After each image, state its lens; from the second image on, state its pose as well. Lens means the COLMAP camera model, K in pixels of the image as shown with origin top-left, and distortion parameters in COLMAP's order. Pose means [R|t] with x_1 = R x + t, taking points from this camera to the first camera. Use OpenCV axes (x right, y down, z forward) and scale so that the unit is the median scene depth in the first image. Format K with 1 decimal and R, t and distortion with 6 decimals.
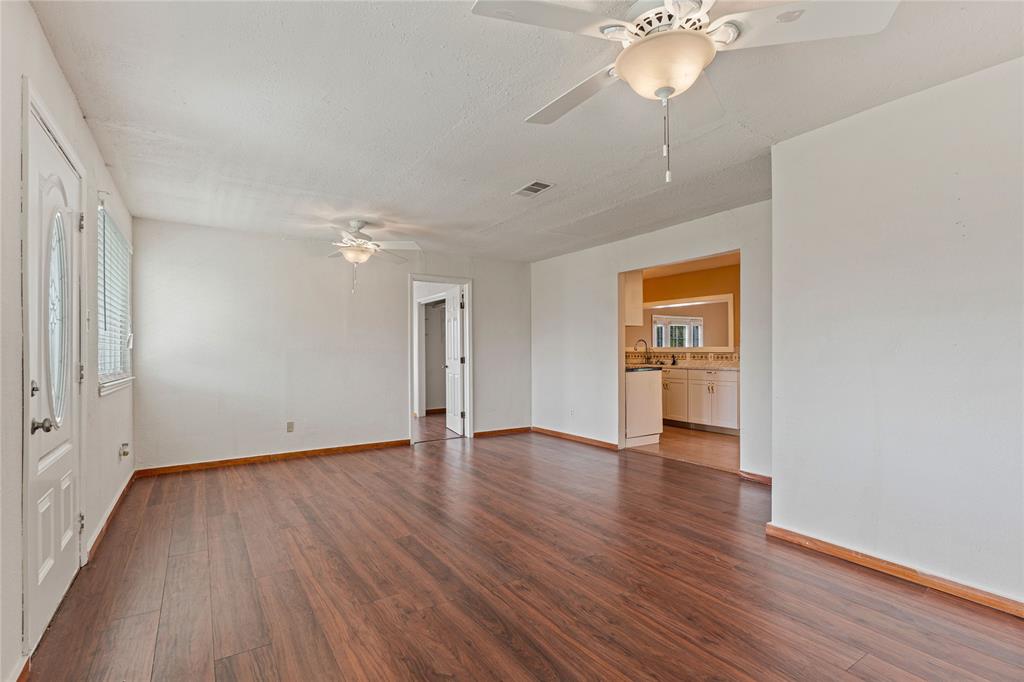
lens RADIAL K [[479.5, 0, 506.4], [0, 479.5, 343.7], [0, 0, 1]] dist [0.008637, 0.001557]
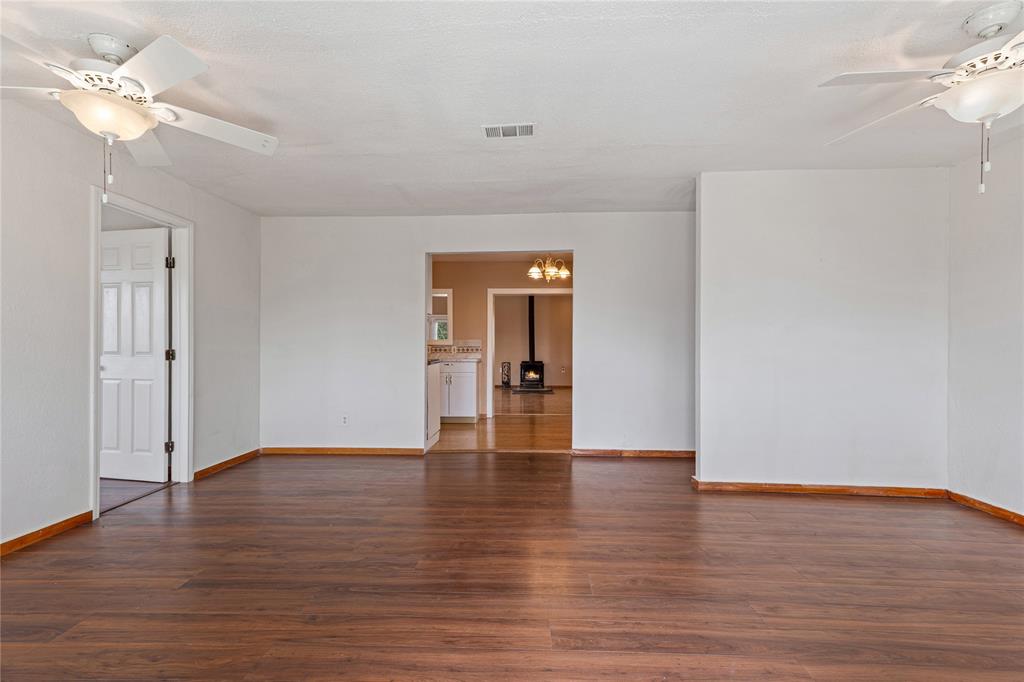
lens RADIAL K [[479.5, 0, 509.5], [0, 479.5, 345.3], [0, 0, 1]] dist [0.008637, 0.001557]
pose [[0.584696, 0.005115, 0.811236, -0.501218], [-0.014127, 0.999893, 0.003877, 0.020874], [-0.811129, -0.013727, 0.584706, 0.468662]]
